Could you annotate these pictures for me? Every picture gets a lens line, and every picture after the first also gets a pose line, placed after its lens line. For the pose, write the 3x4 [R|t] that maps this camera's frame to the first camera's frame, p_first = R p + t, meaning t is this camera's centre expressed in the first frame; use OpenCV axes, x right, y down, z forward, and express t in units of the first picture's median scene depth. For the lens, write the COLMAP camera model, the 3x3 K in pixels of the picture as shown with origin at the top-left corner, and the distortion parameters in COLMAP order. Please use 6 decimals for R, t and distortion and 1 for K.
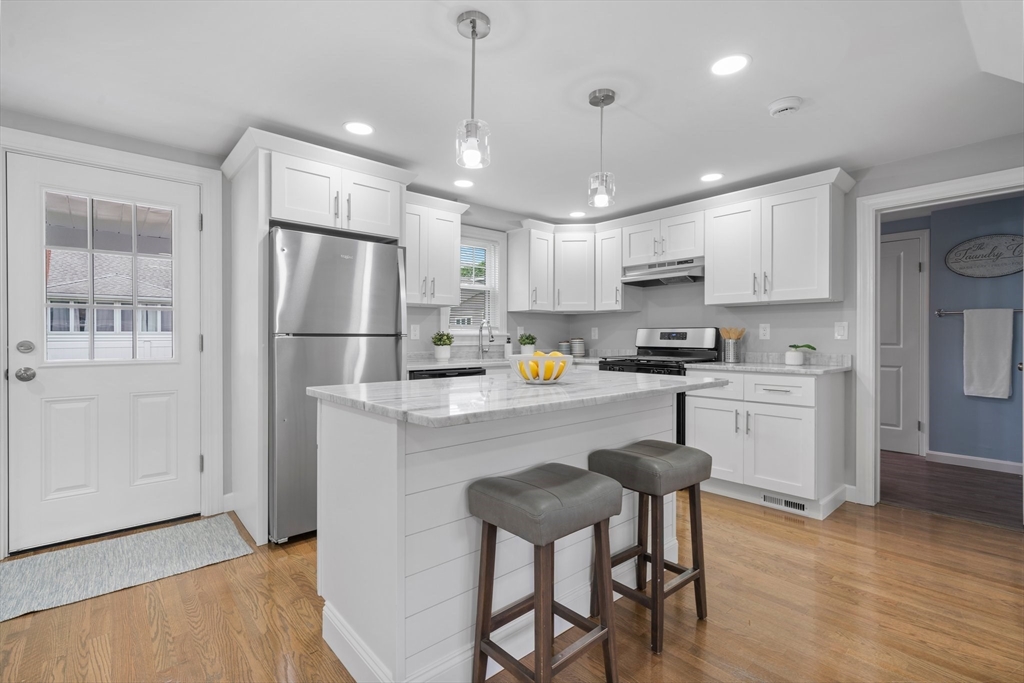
lens RADIAL K [[469.6, 0, 509.2], [0, 469.6, 336.8], [0, 0, 1]] dist [0.002952, 0.000497]
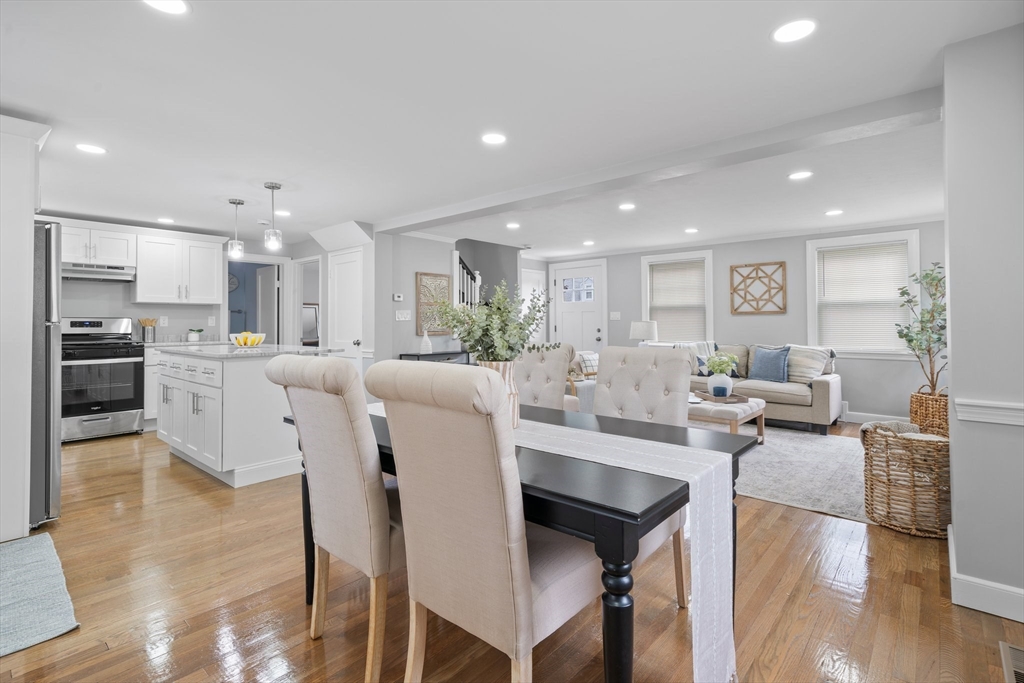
lens RADIAL K [[481.7, 0, 508.9], [0, 481.7, 315.4], [0, 0, 1]] dist [0.000486, 0.000108]
pose [[-0.121273, 0.014854, 0.992508, -1.074629], [0.001051, 0.999889, -0.014836, -0.005116], [-0.992619, -0.000756, -0.121275, 0.070435]]
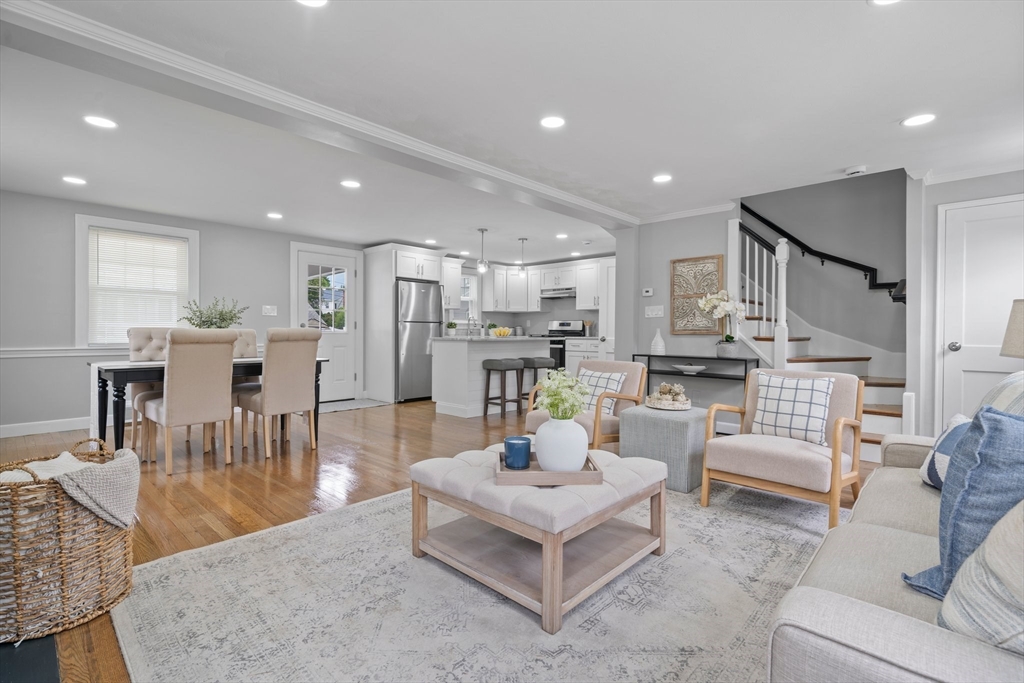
lens RADIAL K [[469.6, 0, 509.2], [0, 469.6, 336.8], [0, 0, 1]] dist [0.002952, 0.000497]
pose [[0.995066, 0.002461, 0.099189, -0.095366], [-0.003781, 0.999907, 0.013119, 0.027003], [-0.099148, -0.013430, 0.994982, -1.044744]]
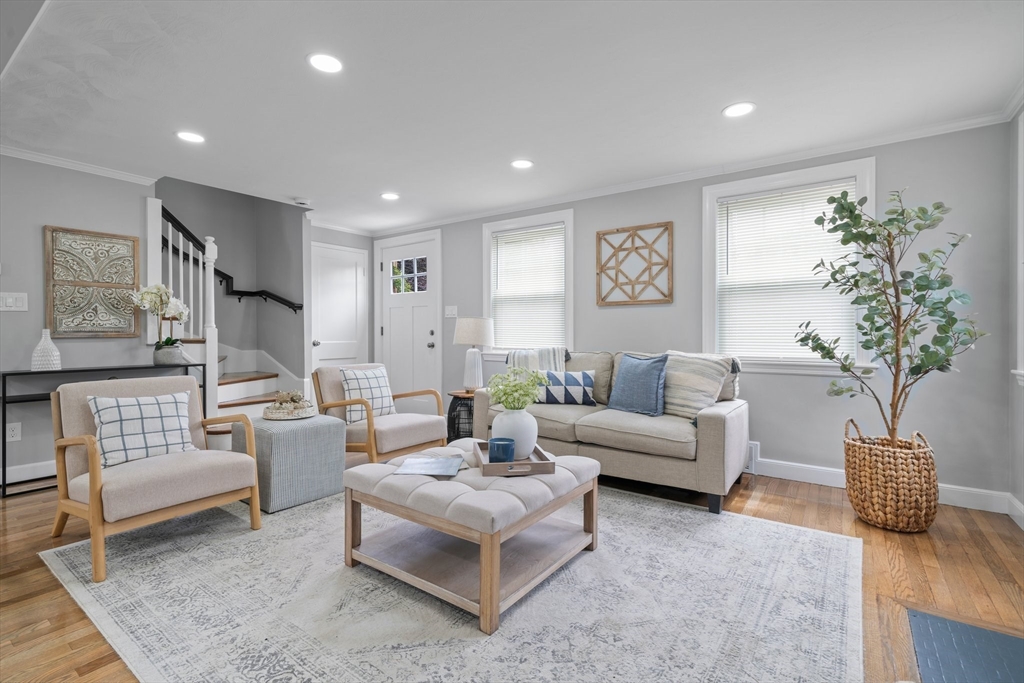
lens RADIAL K [[469.6, 0, 509.2], [0, 469.6, 336.8], [0, 0, 1]] dist [0.002952, 0.000497]
pose [[-0.219620, -0.009090, 0.975543, -0.533188], [0.001237, 0.999953, 0.009596, 0.025620], [-0.975585, 0.003314, -0.219599, -0.444955]]
